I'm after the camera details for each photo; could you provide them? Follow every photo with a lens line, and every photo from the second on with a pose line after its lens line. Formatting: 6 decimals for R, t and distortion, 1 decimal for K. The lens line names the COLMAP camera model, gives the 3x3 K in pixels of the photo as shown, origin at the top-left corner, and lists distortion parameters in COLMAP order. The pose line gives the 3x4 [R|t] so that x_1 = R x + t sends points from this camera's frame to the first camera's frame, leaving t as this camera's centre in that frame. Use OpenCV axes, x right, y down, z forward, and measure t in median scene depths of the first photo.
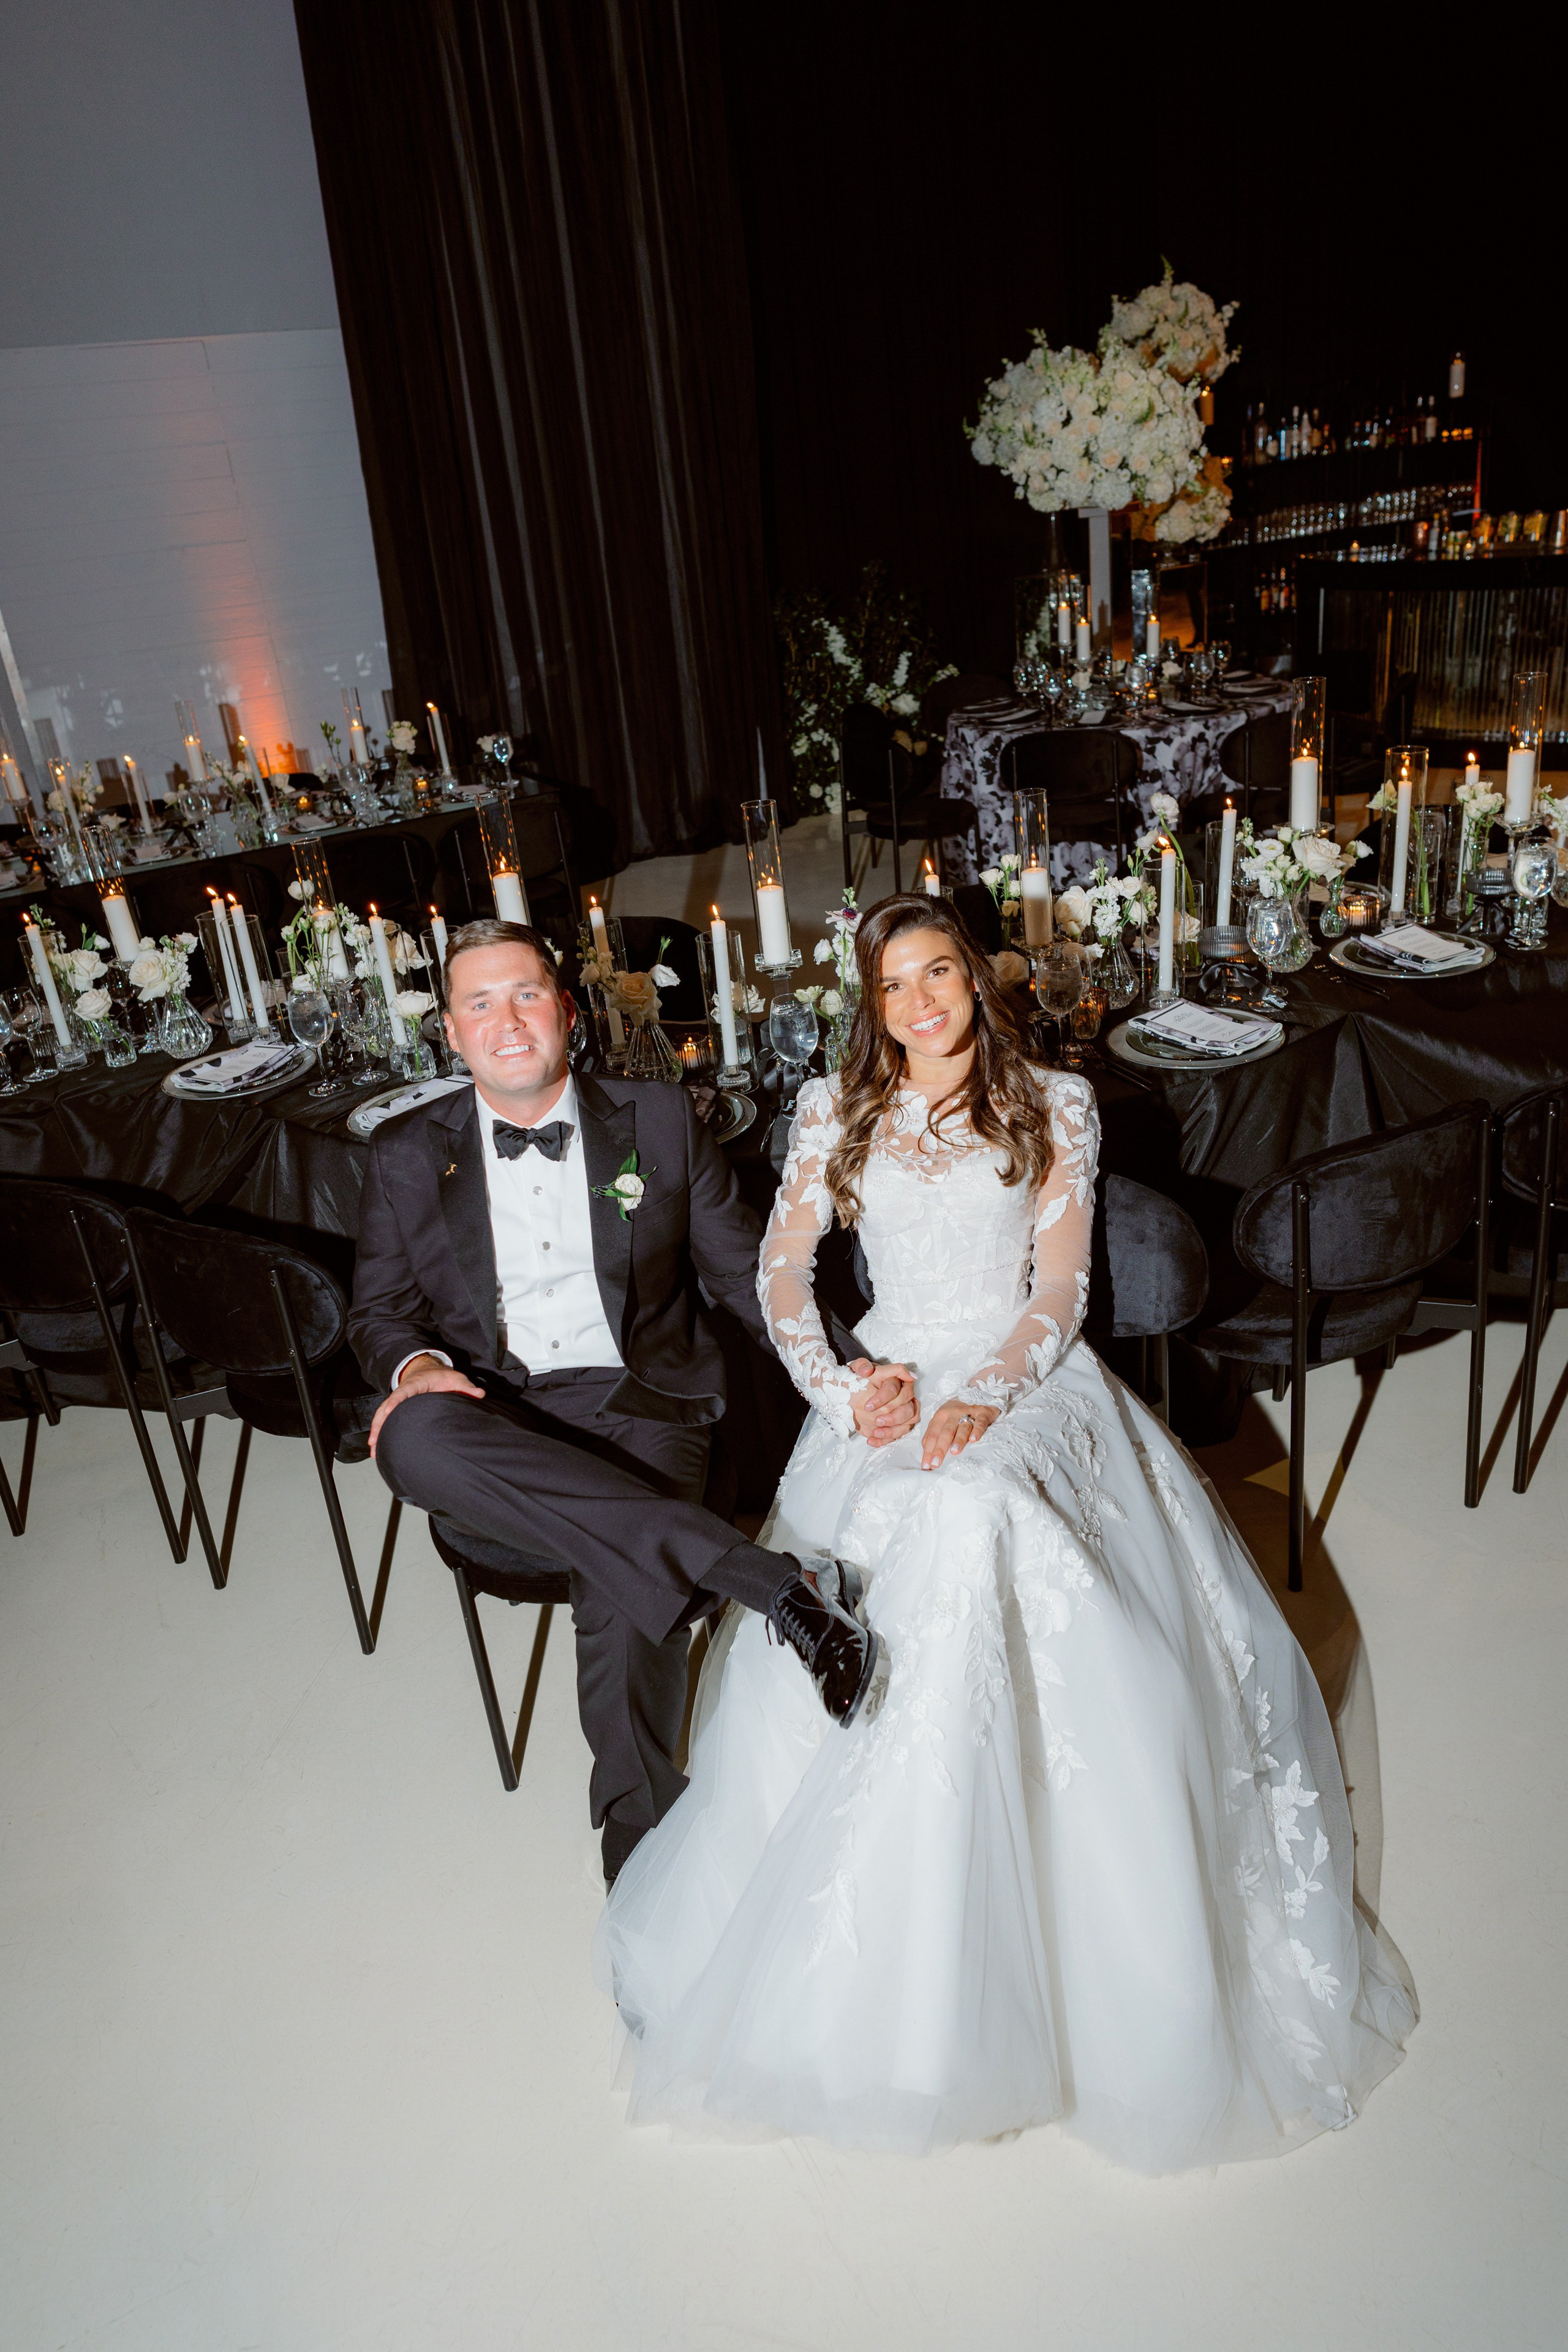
lens RADIAL K [[1562.2, 0, 801.6], [0, 1562.2, 1171.6], [0, 0, 1]] dist [-0.000281, 0.001879]
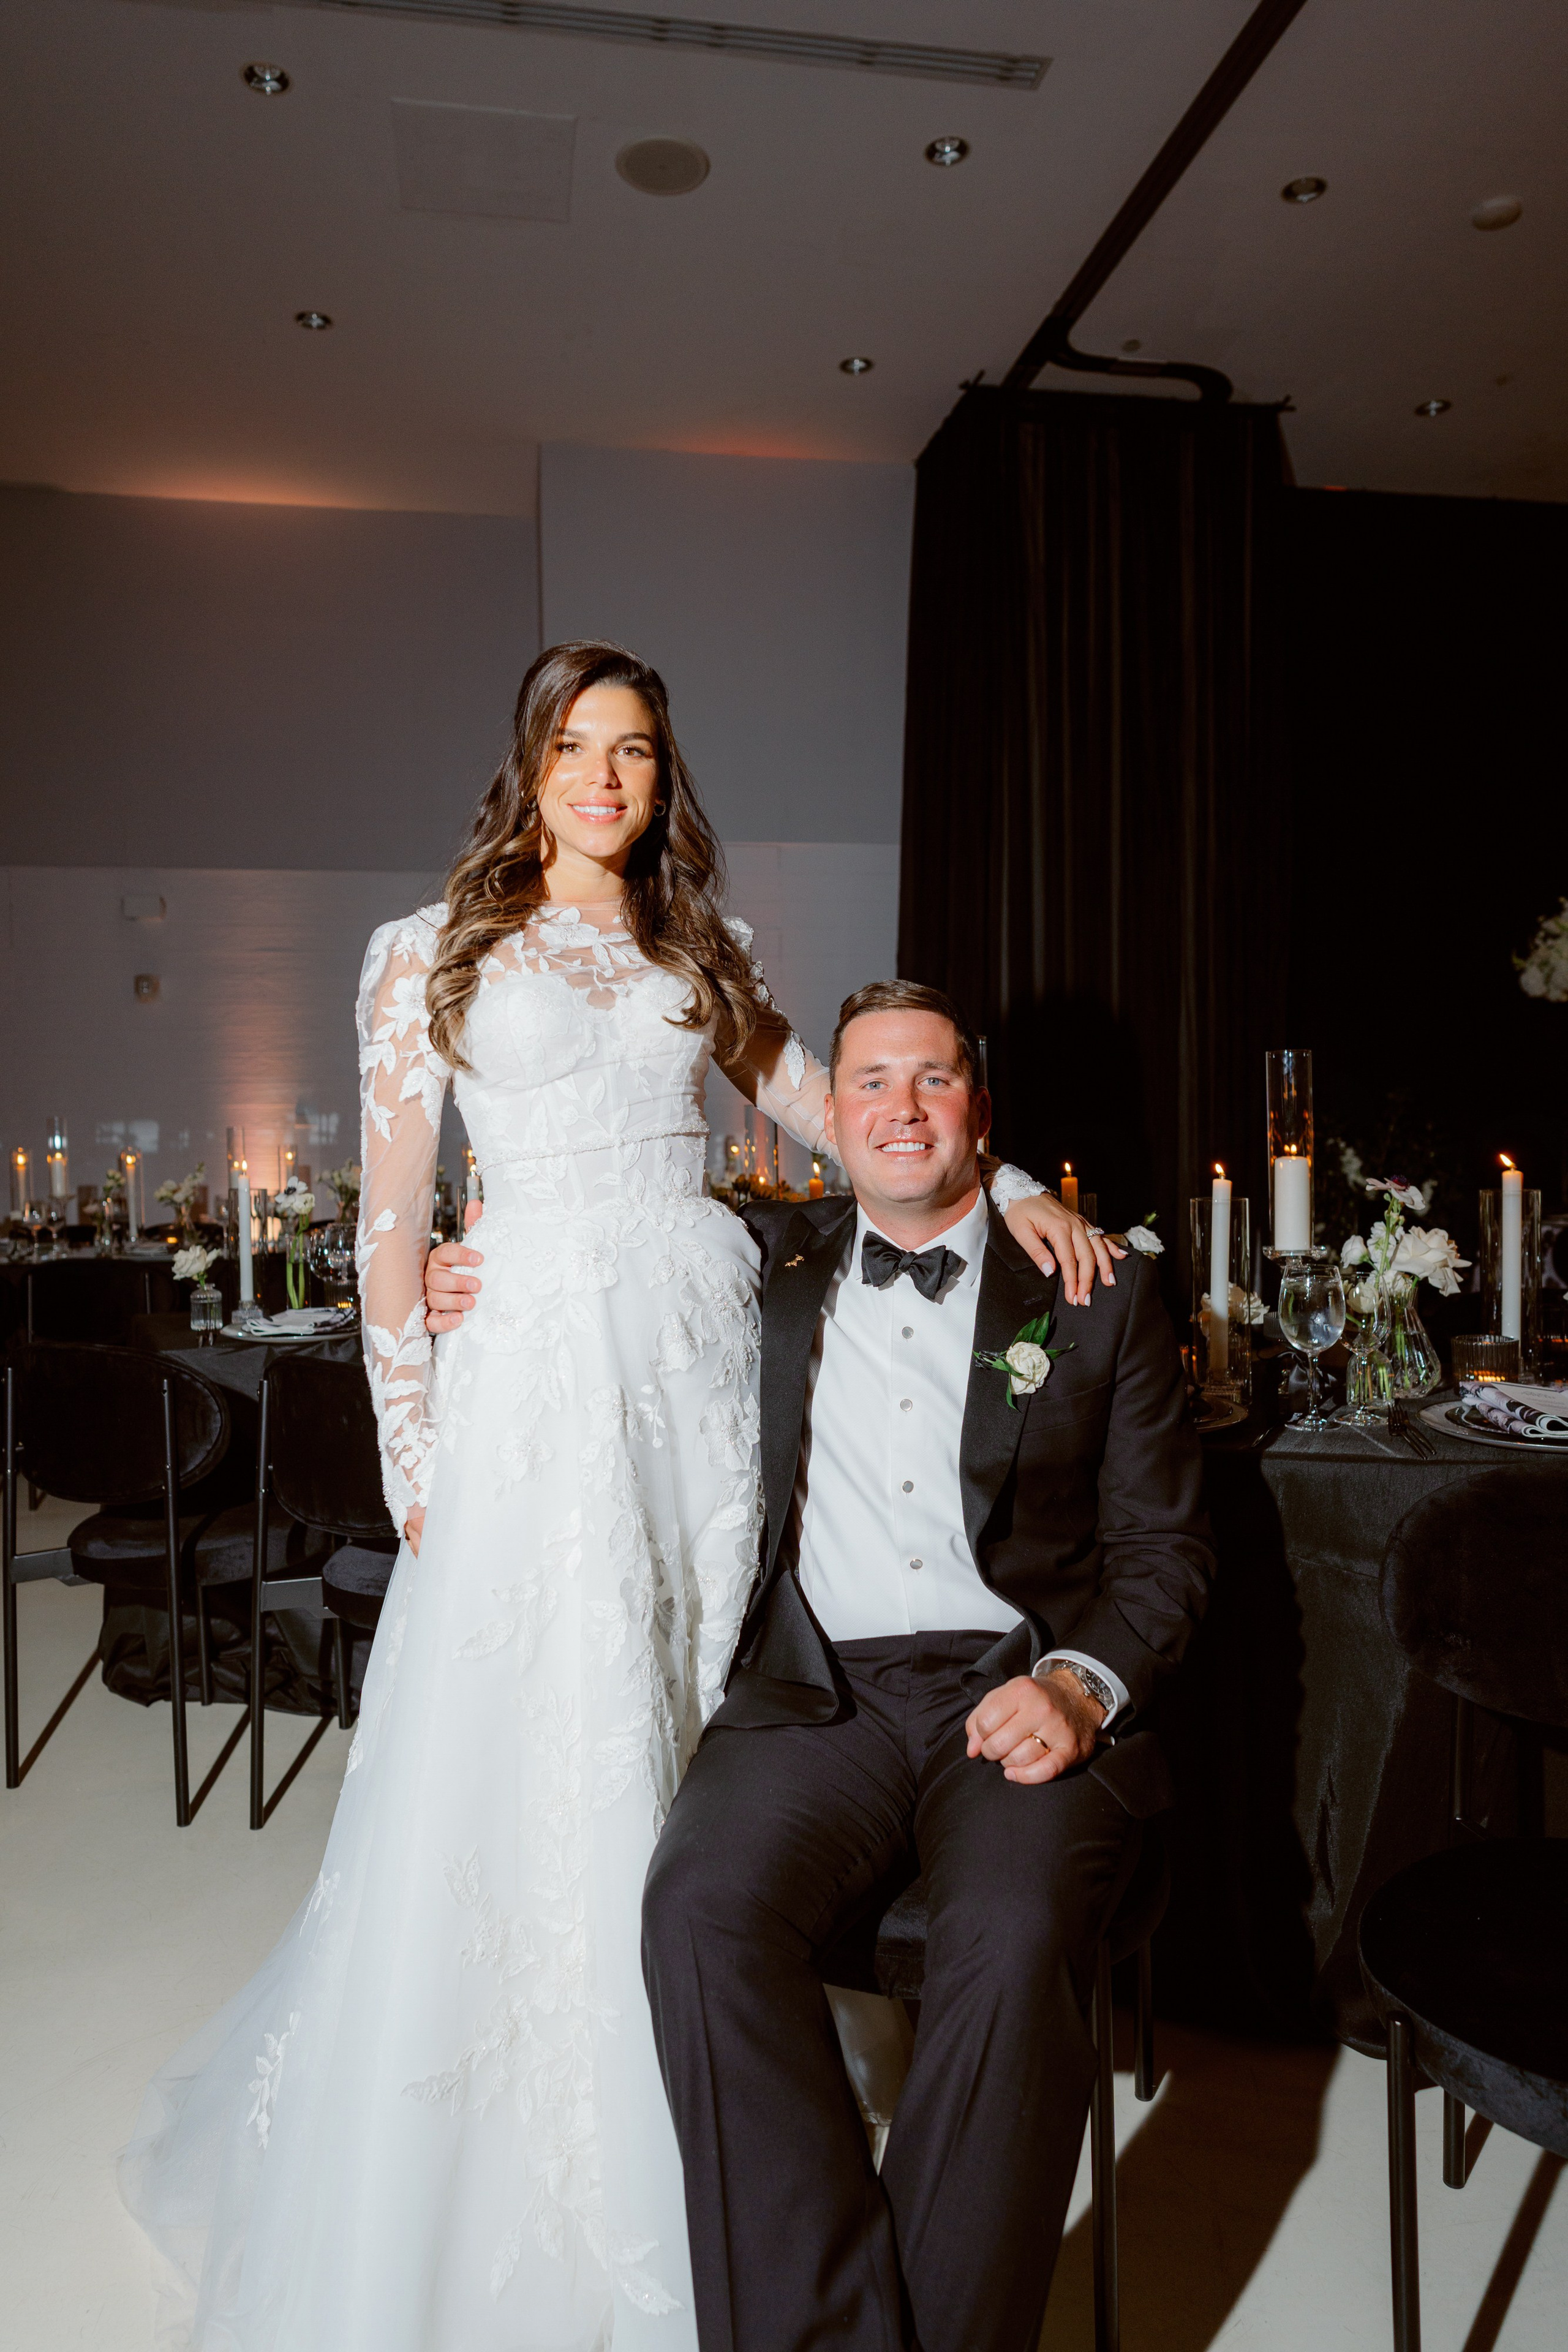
lens RADIAL K [[1562.2, 0, 792.8], [0, 1562.2, 1182.3], [0, 0, 1]] dist [-0.000281, 0.001879]
pose [[0.944429, 0.092293, -0.315492, 0.004735], [-0.199388, 0.923894, -0.326596, 0.136085], [0.261339, 0.371352, 0.890954, 0.210537]]
